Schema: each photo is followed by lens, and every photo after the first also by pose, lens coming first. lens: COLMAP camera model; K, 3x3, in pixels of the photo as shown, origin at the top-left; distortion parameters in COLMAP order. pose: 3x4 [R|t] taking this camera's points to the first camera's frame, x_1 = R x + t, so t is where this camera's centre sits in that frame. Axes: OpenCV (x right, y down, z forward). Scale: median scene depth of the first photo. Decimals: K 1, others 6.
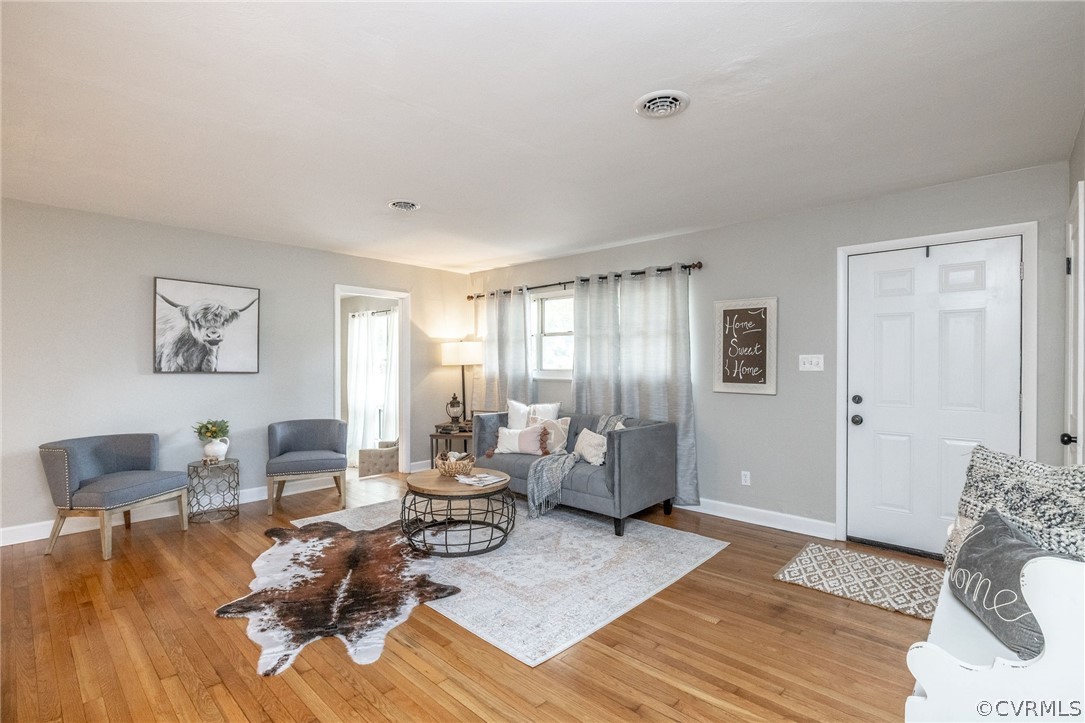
lens RADIAL K [[505.5, 0, 538.4], [0, 505.5, 367.7], [0, 0, 1]] dist [-0.009522, 0.000070]
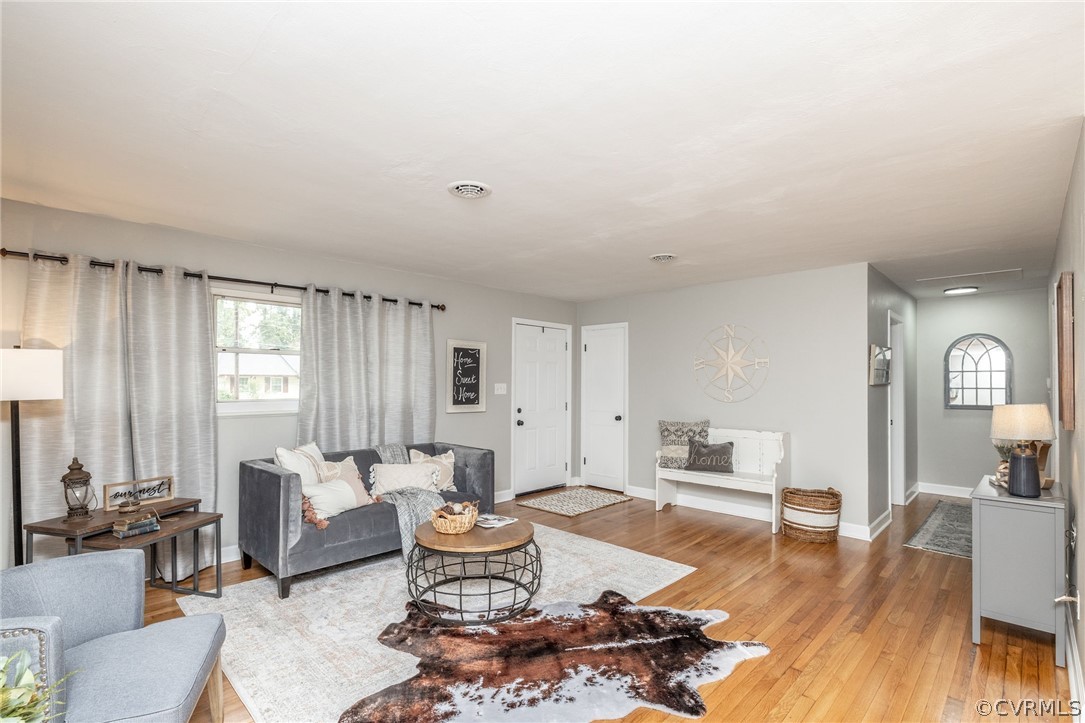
lens RADIAL K [[505.5, 0, 550.4], [0, 505.5, 380.5], [0, 0, 1]] dist [-0.009522, 0.000070]
pose [[0.005126, 0.003378, 0.999981, -1.030544], [0.006879, 0.999971, -0.003413, -0.029854], [-0.999963, 0.006896, 0.005102, 0.878993]]
